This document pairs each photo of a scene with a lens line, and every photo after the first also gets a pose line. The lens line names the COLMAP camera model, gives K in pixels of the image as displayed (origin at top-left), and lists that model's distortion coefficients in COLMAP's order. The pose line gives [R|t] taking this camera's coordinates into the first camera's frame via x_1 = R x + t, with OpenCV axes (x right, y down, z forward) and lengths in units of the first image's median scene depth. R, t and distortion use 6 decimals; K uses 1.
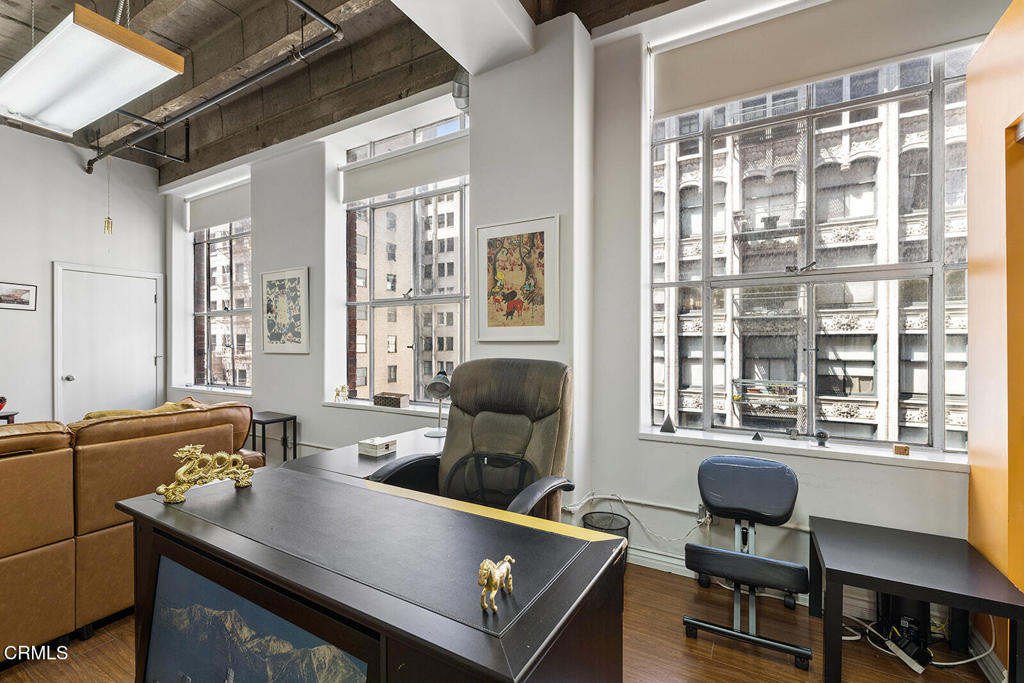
lens RADIAL K [[445.0, 0, 514.5], [0, 445.0, 345.0], [0, 0, 1]] dist [0.000830, -0.000653]
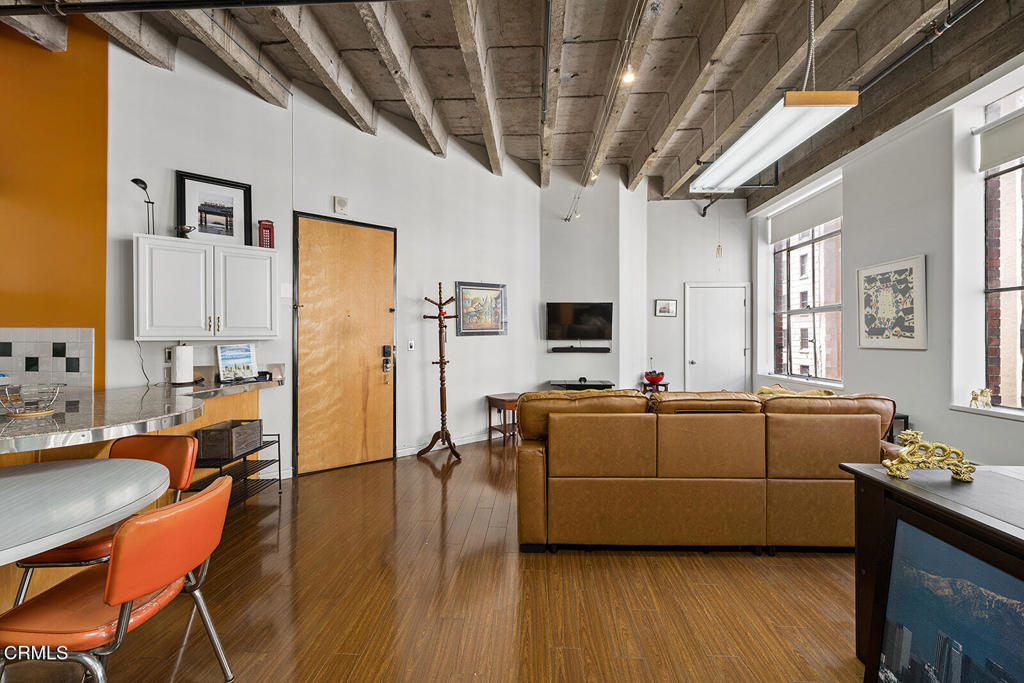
lens RADIAL K [[407.3, 0, 512.6], [0, 407.3, 337.5], [0, 0, 1]] dist [0.000814, -0.000958]
pose [[0.449681, -0.001529, -0.893188, -0.133103], [-0.003315, 0.999989, -0.003381, 0.000227], [0.893183, 0.004481, 0.449670, -0.174980]]
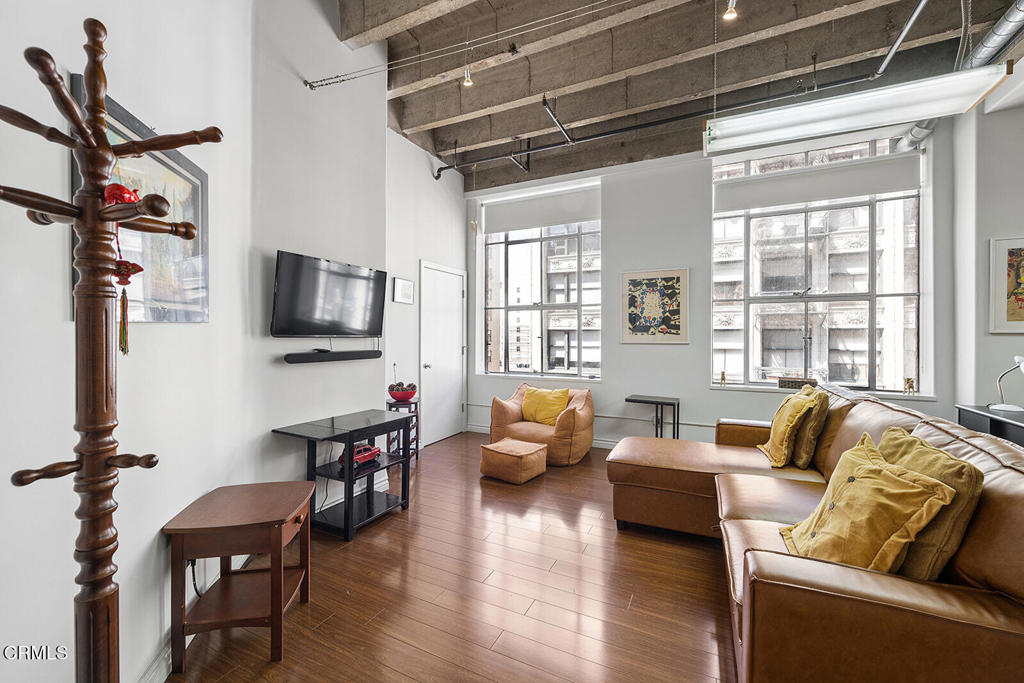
lens RADIAL K [[407.3, 0, 504.9], [0, 407.3, 334.7], [0, 0, 1]] dist [0.000814, -0.000958]
pose [[0.998283, 0.002106, 0.058544, -1.343395], [-0.001830, 0.999987, -0.004762, 0.003242], [-0.058553, 0.004647, 0.998273, -0.021301]]
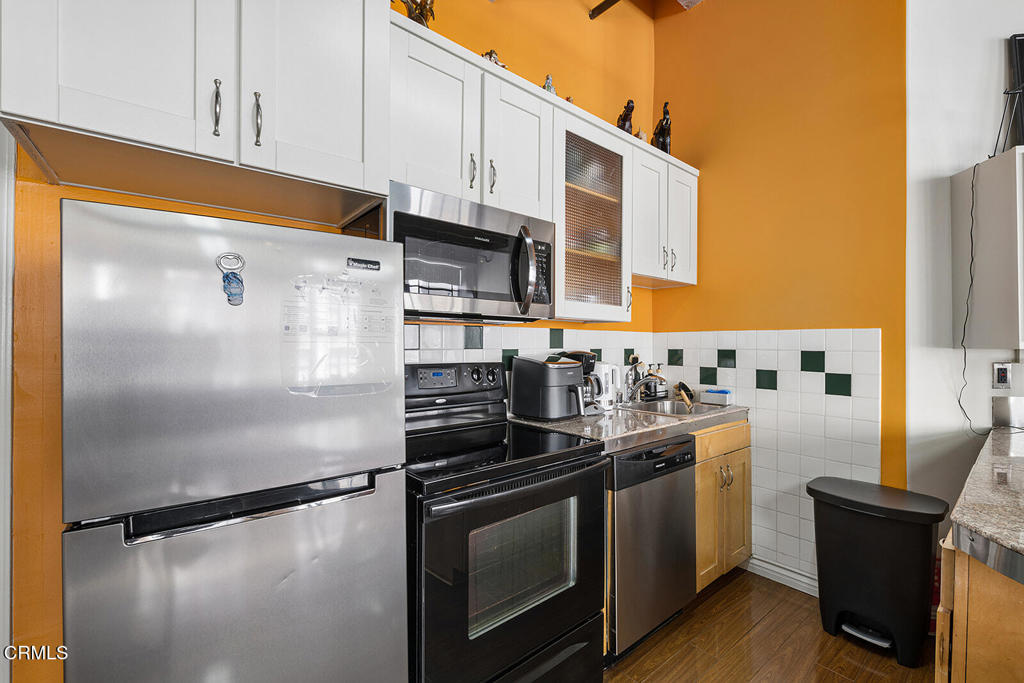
lens RADIAL K [[445.0, 0, 513.1], [0, 445.0, 341.9], [0, 0, 1]] dist [0.000830, -0.000653]
pose [[-0.352258, -0.005316, -0.935888, -0.657167], [-0.002992, 0.999985, -0.004554, 0.003376], [0.935898, 0.001196, -0.352269, -0.949293]]
